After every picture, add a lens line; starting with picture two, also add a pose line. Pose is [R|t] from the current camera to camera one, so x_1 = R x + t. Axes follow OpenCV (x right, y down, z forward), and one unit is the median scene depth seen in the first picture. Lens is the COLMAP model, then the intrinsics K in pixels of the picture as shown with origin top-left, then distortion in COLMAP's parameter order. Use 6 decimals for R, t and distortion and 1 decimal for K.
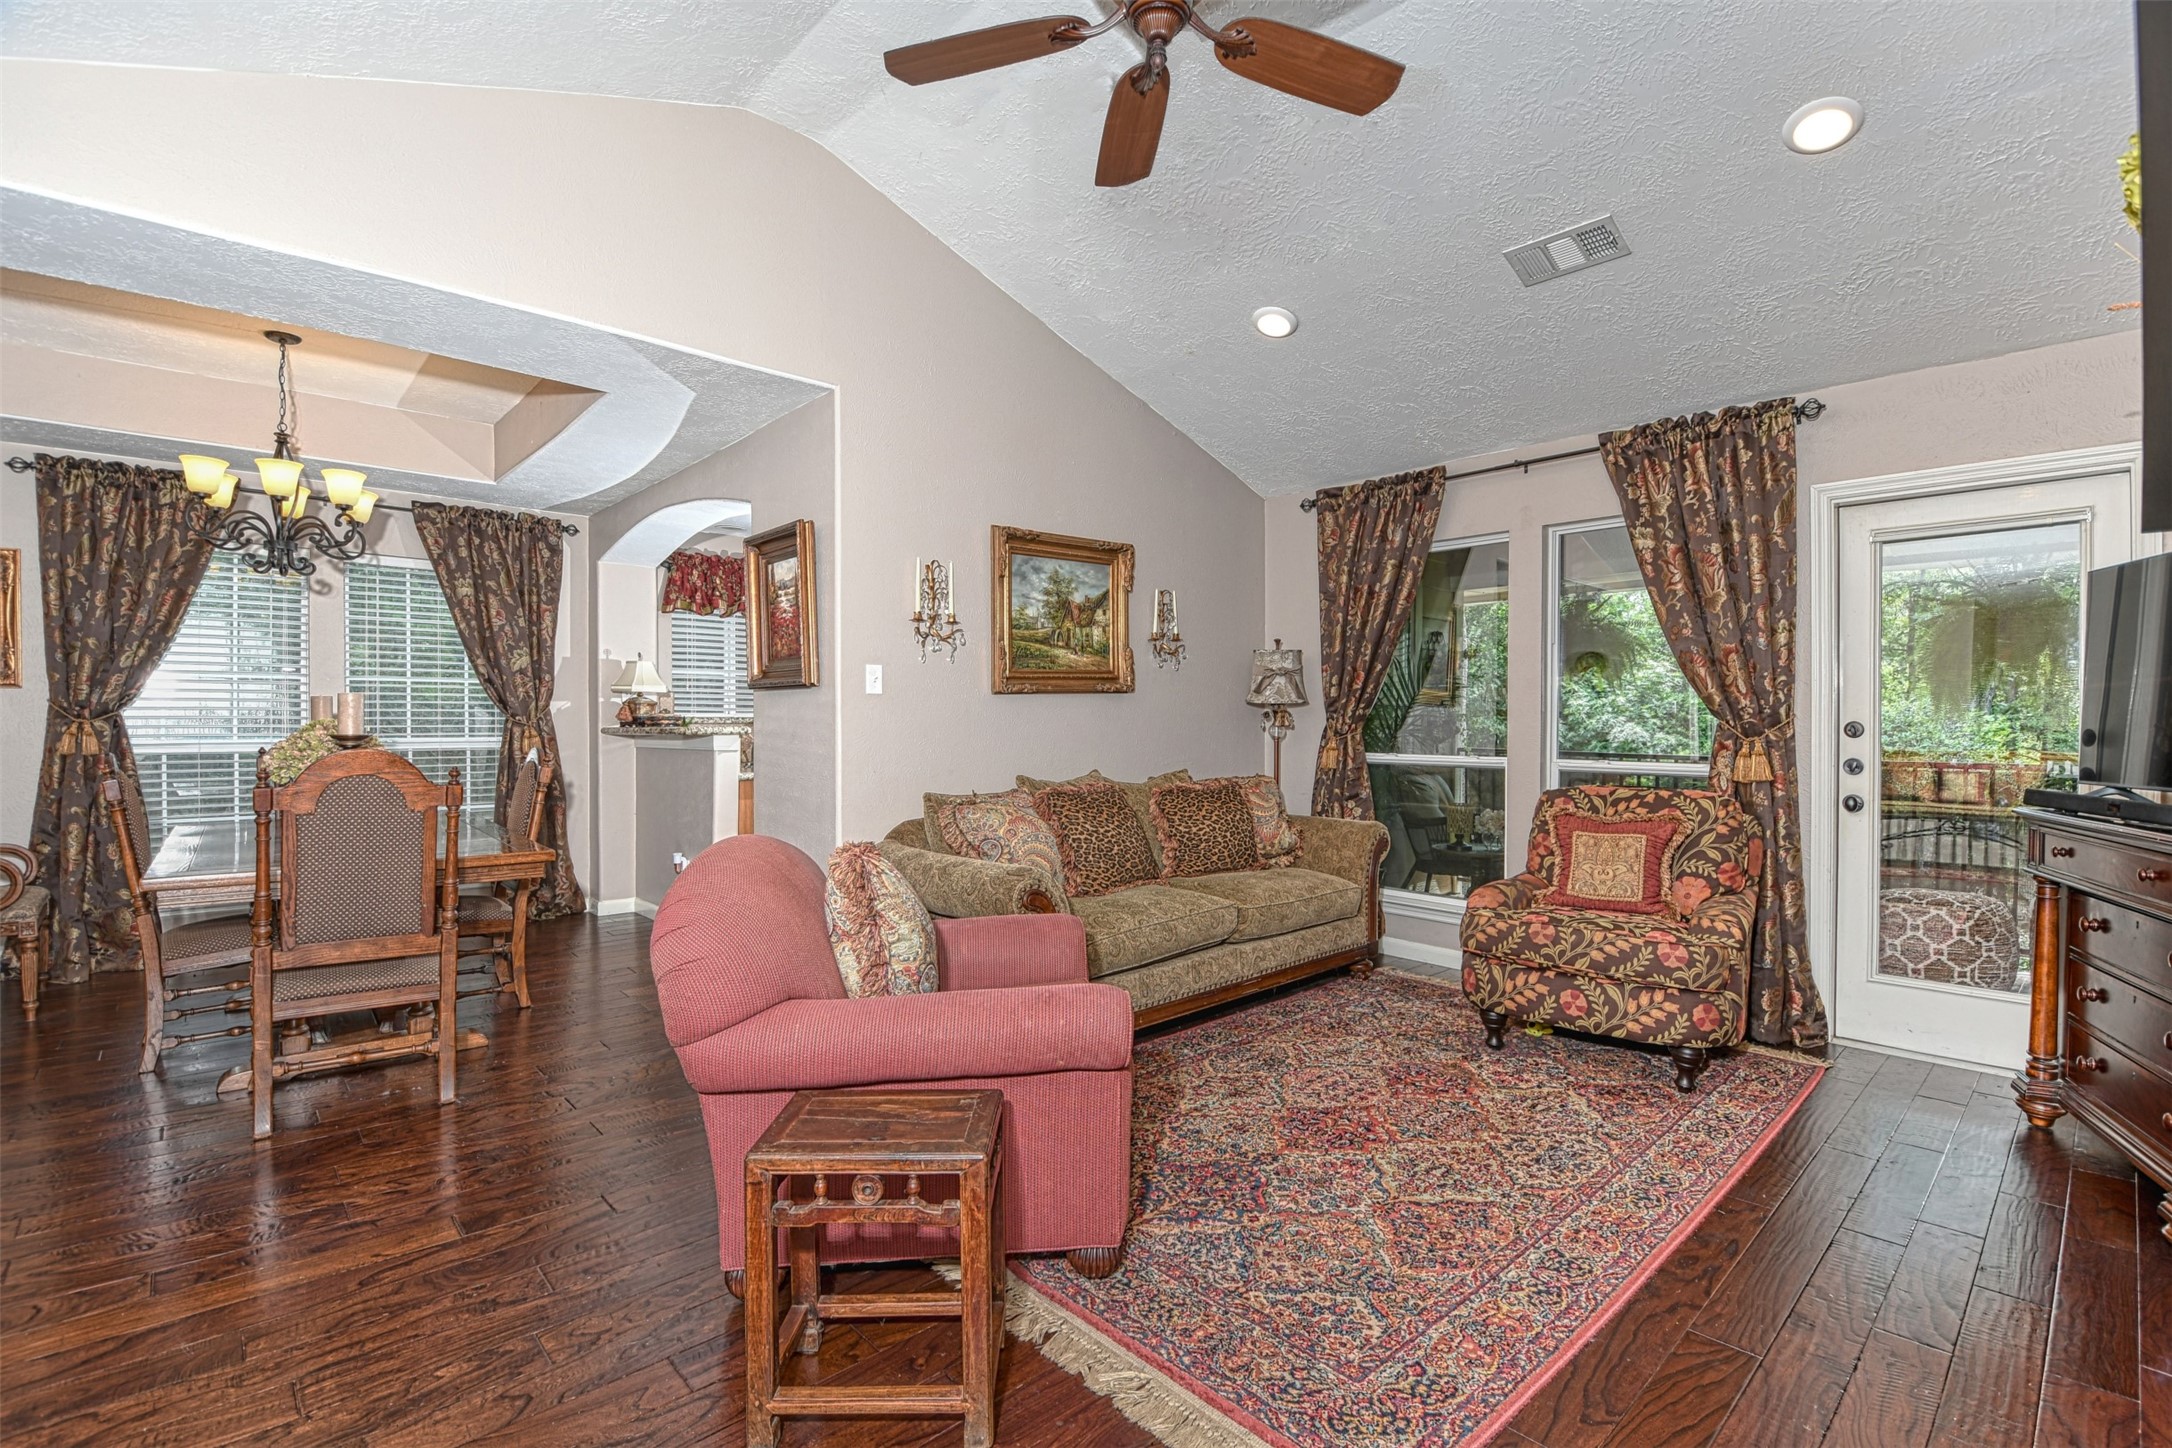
lens RADIAL K [[964.4, 0, 1106.5], [0, 964.4, 736.1], [0, 0, 1]] dist [-0.014306, -0.003787]
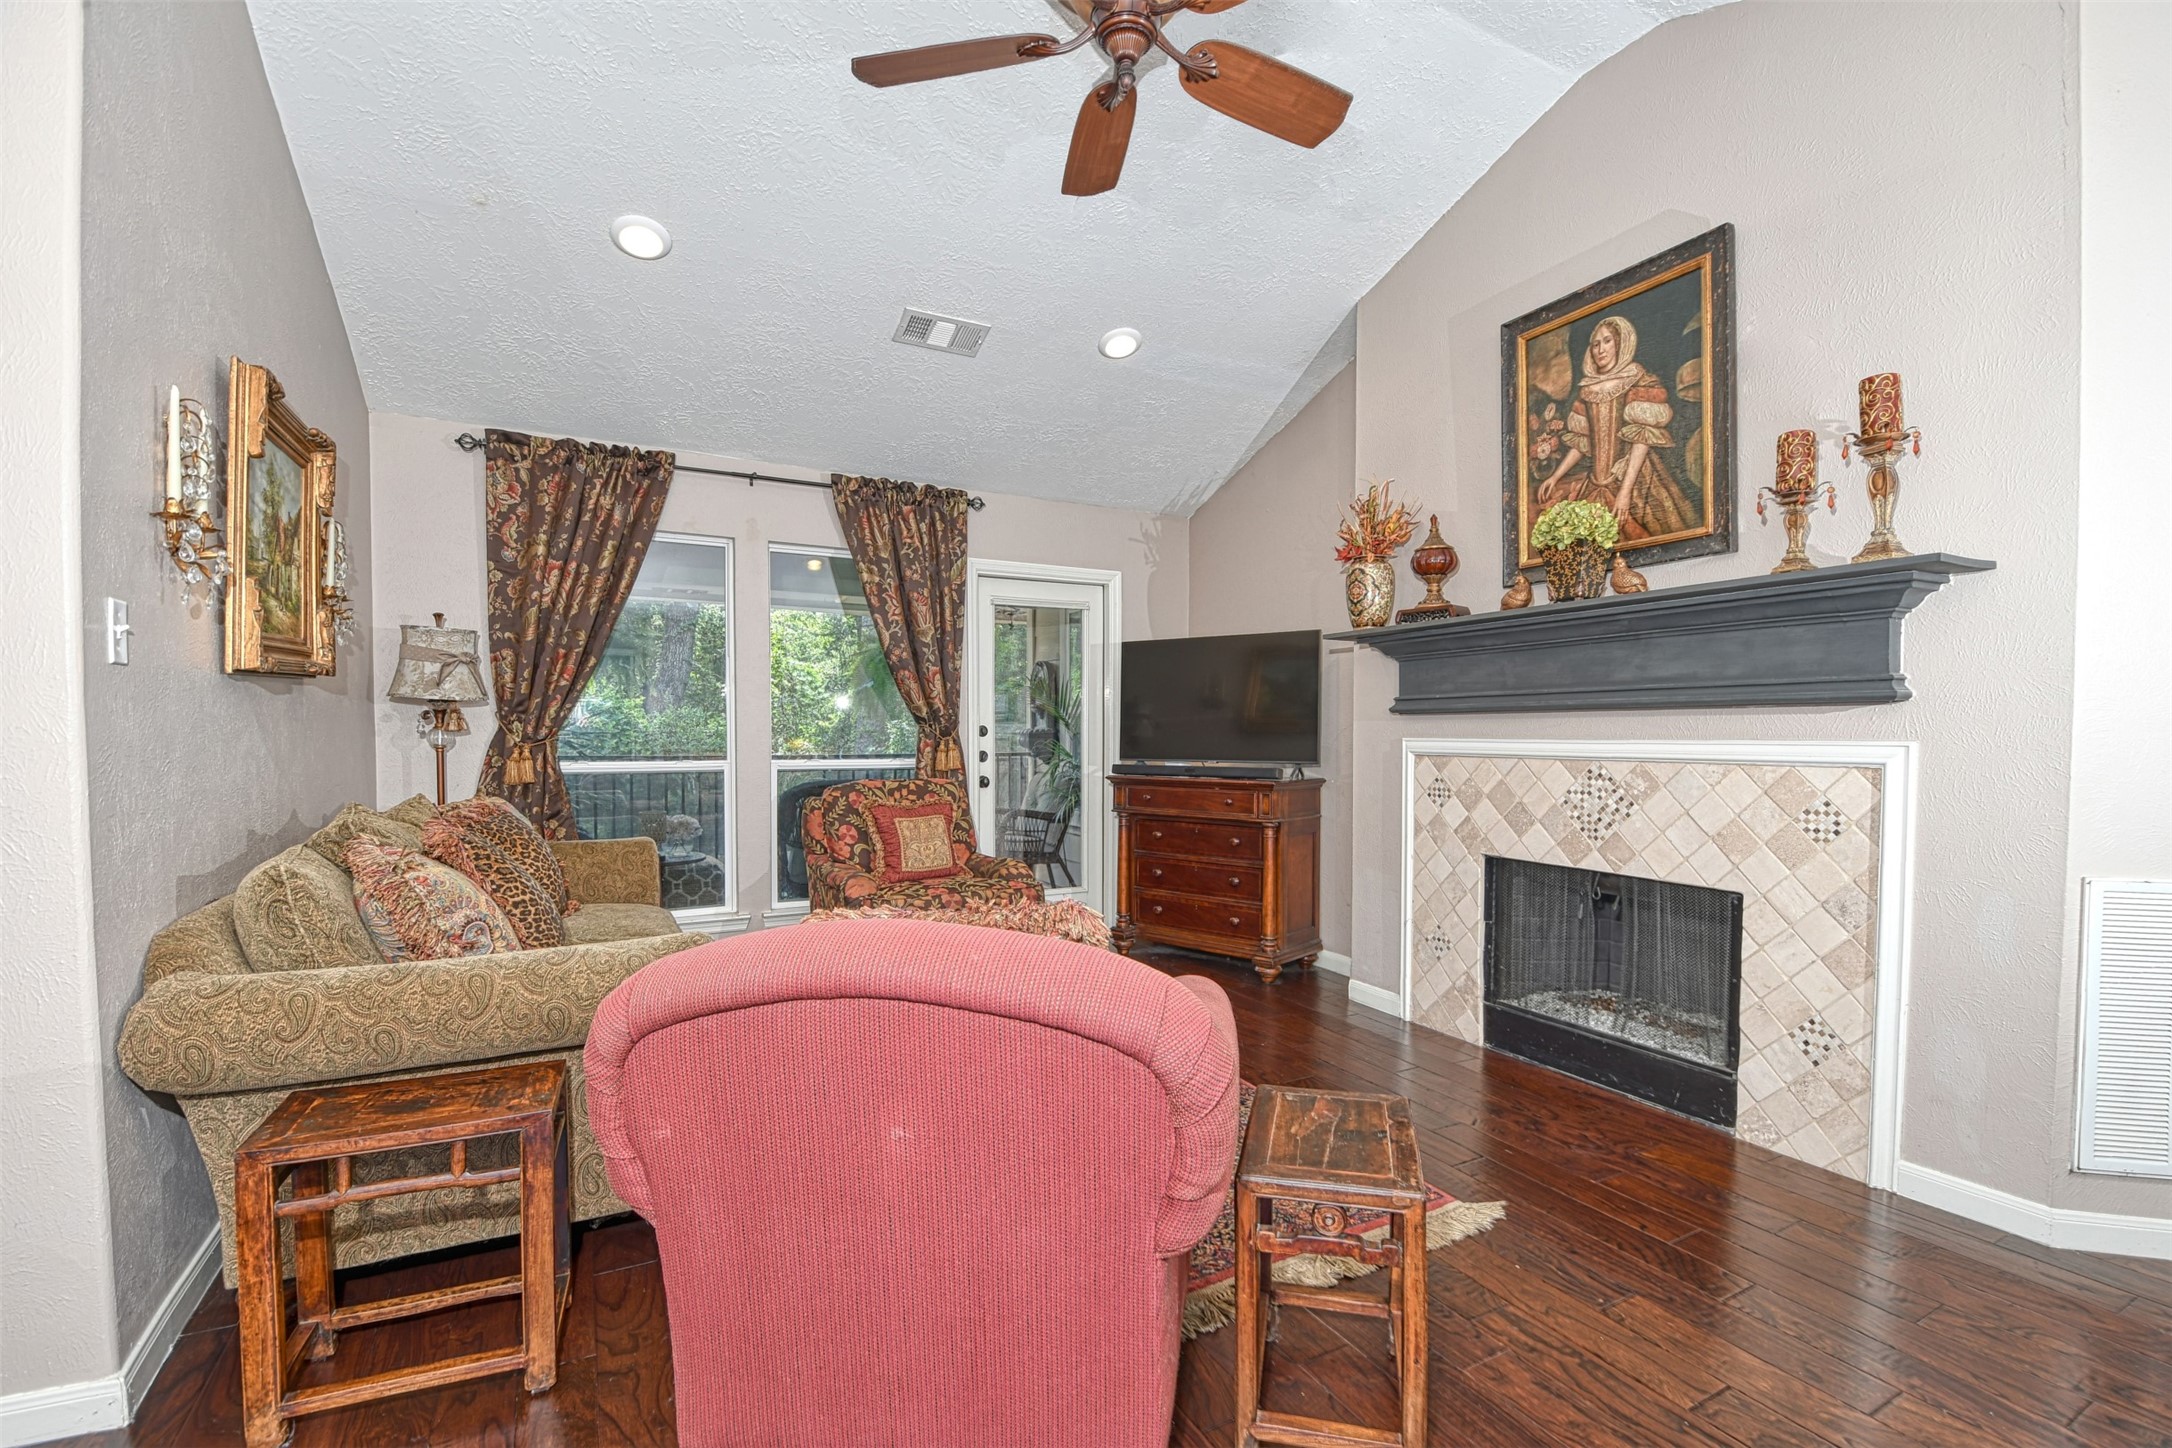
lens RADIAL K [[964.4, 0, 1071.3], [0, 964.4, 771.4], [0, 0, 1]] dist [-0.014306, -0.003787]
pose [[0.249603, -0.047507, 0.967182, -0.564123], [0.010739, 0.998870, 0.046293, -0.010861], [-0.968289, -0.001169, 0.249831, 0.458695]]
